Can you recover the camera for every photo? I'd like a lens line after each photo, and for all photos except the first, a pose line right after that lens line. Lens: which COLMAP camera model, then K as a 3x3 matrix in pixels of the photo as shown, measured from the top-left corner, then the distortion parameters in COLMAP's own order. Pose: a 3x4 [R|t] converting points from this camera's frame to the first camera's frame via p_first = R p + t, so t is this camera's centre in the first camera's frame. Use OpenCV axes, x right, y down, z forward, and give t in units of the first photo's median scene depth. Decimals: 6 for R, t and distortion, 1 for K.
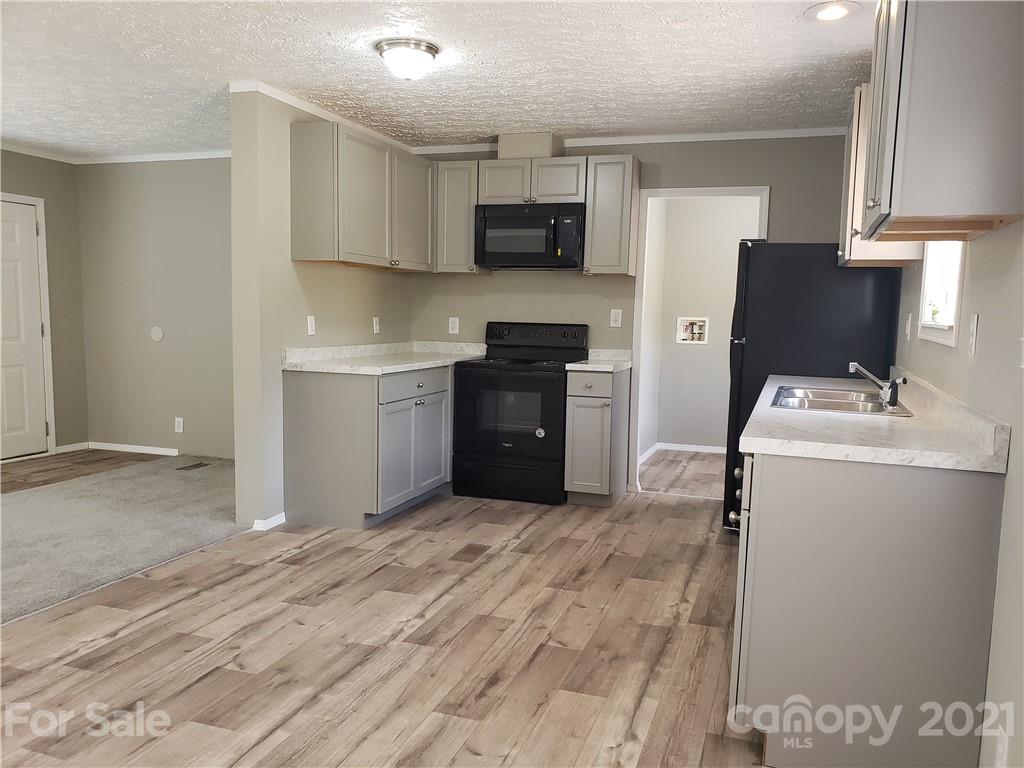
lens RADIAL K [[781.4, 0, 514.8], [0, 781.4, 390.9], [0, 0, 1]] dist [0.007763, 0.003787]
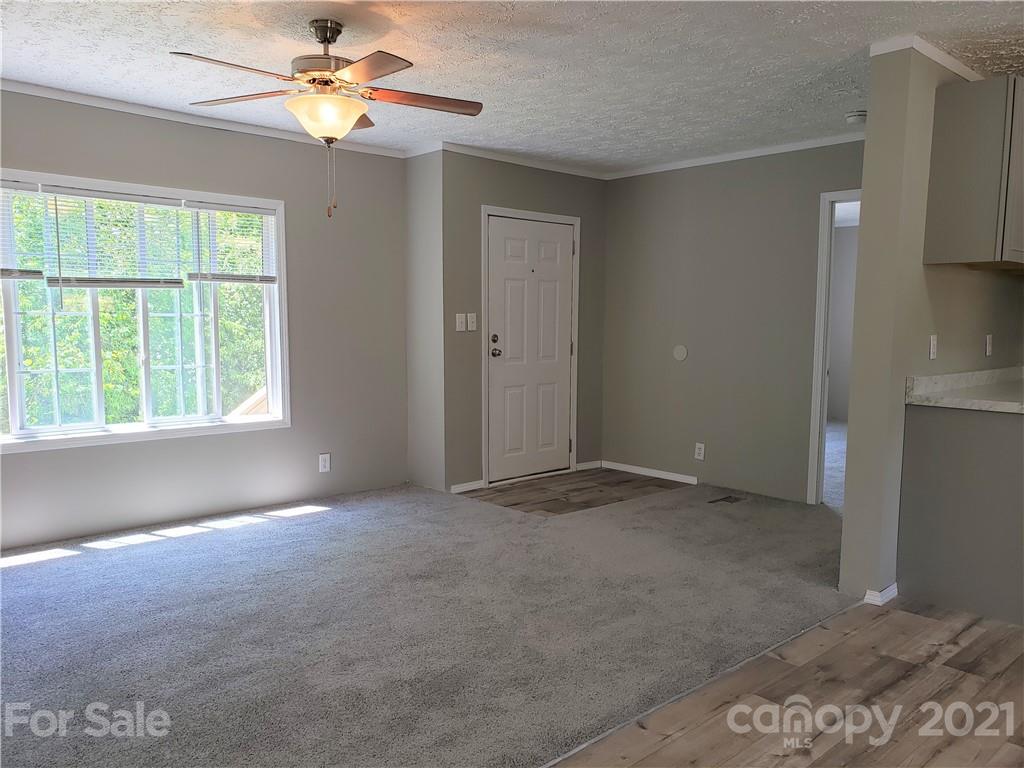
lens RADIAL K [[770.6, 0, 513.0], [0, 770.6, 404.0], [0, 0, 1]] dist [-0.000762, -0.003006]
pose [[0.879978, 0.041740, -0.473177, -0.280231], [-0.042187, 0.999063, 0.009674, -0.017327], [0.473138, 0.011449, 0.880914, 0.130322]]
